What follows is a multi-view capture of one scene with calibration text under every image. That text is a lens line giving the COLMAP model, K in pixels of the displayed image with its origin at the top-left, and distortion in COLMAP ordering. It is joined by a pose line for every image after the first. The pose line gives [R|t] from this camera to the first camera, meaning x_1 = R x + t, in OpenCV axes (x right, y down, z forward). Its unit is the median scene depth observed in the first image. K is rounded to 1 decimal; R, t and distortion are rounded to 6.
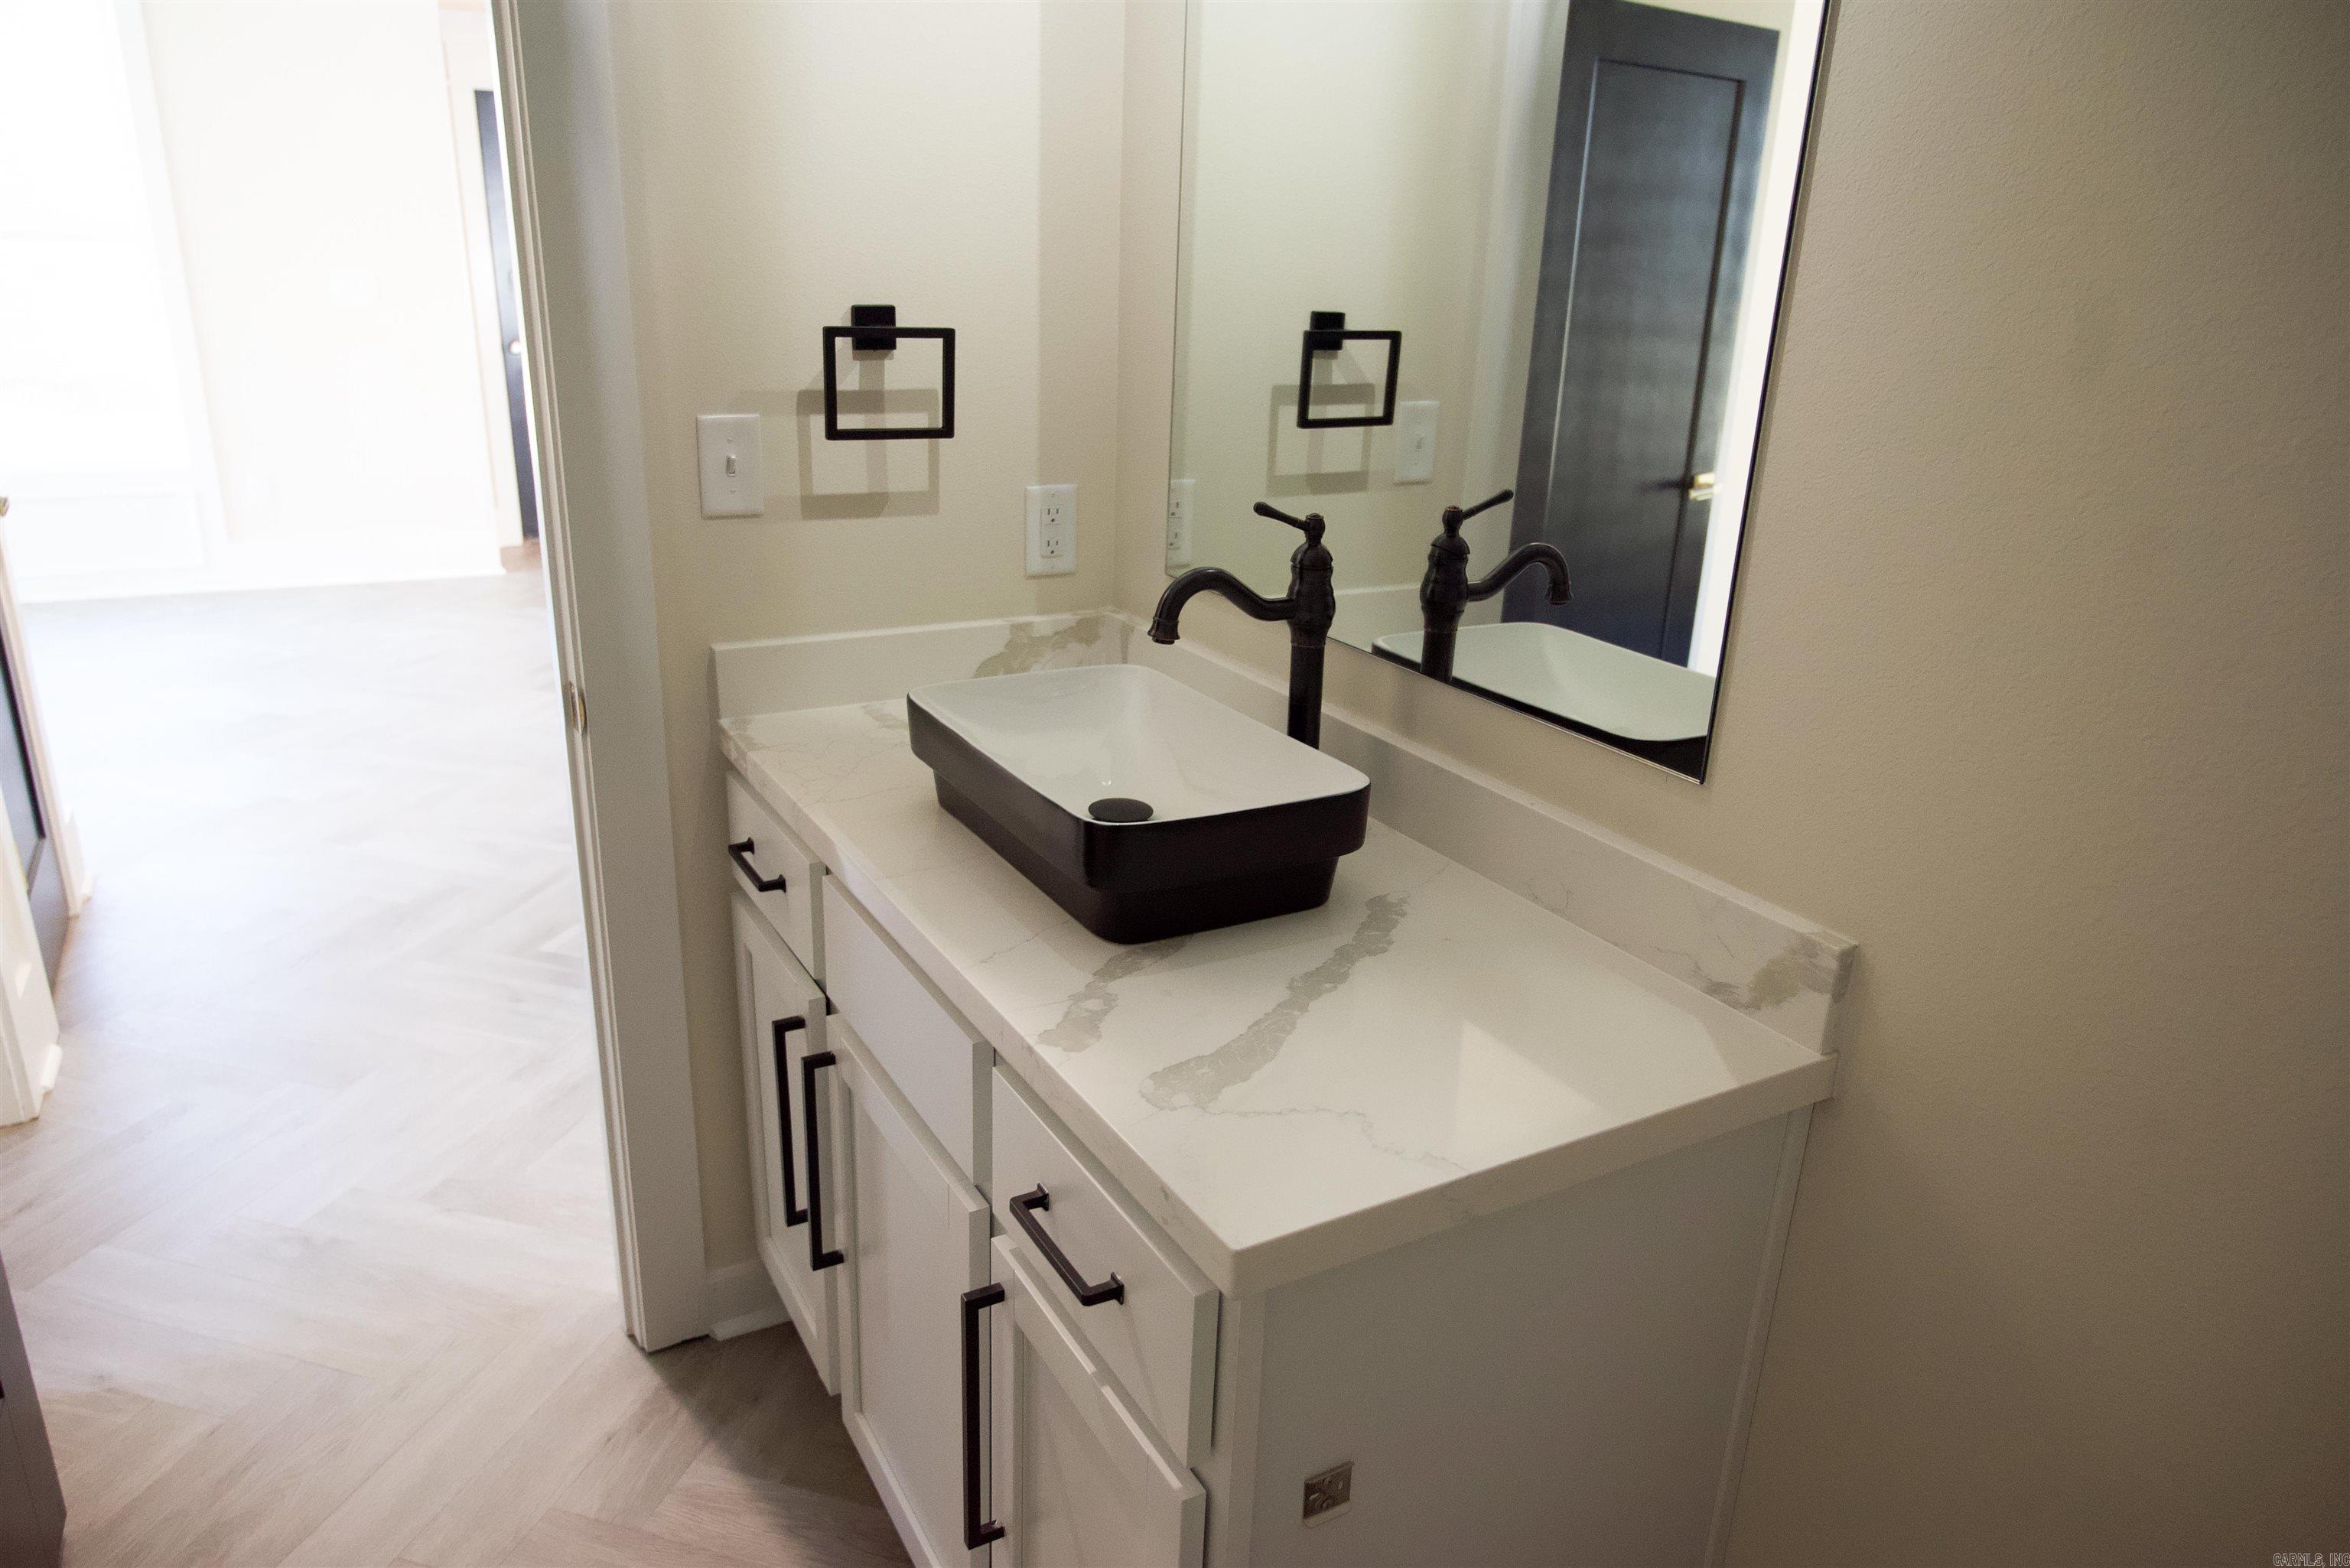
lens RADIAL K [[1588.3, 0, 1174.5], [0, 1588.3, 788.2], [0, 0, 1]] dist [-0.007127, 0.005737]
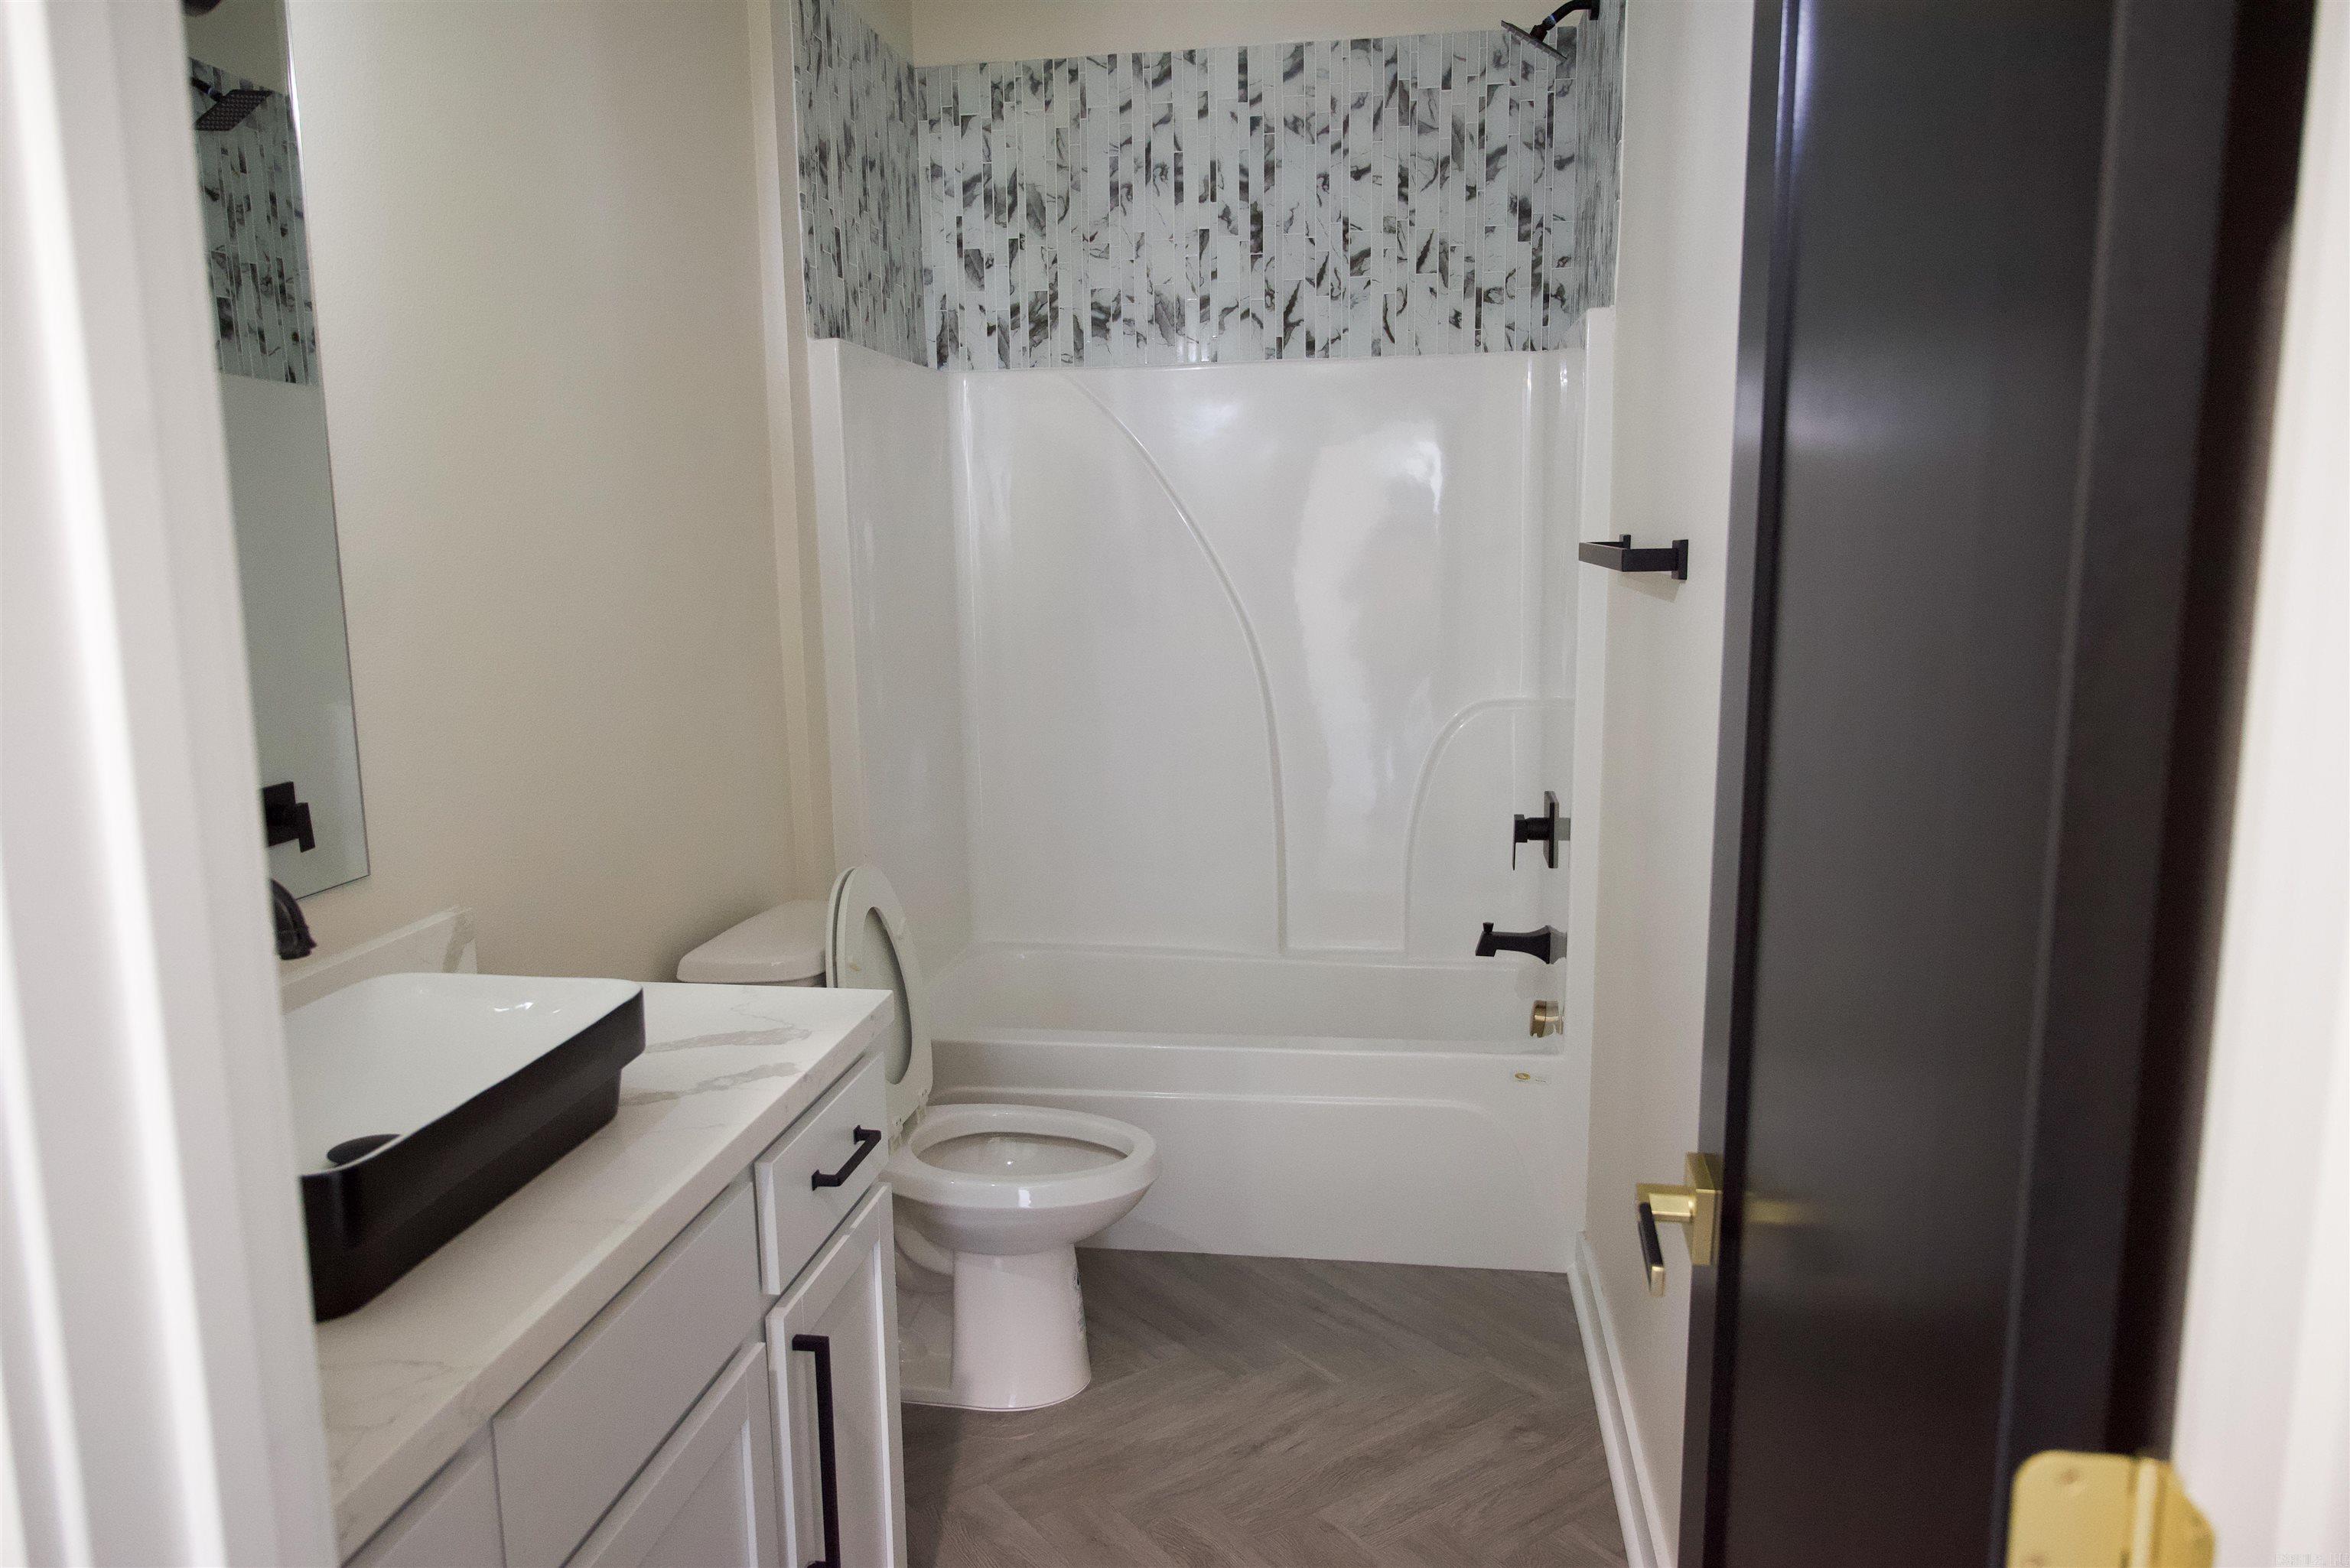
lens RADIAL K [[1588.3, 0, 1175.3], [0, 1588.3, 784.9], [0, 0, 1]] dist [-0.007127, 0.005737]
pose [[-0.791499, -0.123460, 0.598571, -1.086590], [0.189974, 0.881170, 0.432954, -0.562888], [-0.580895, 0.456396, -0.673991, 1.567746]]
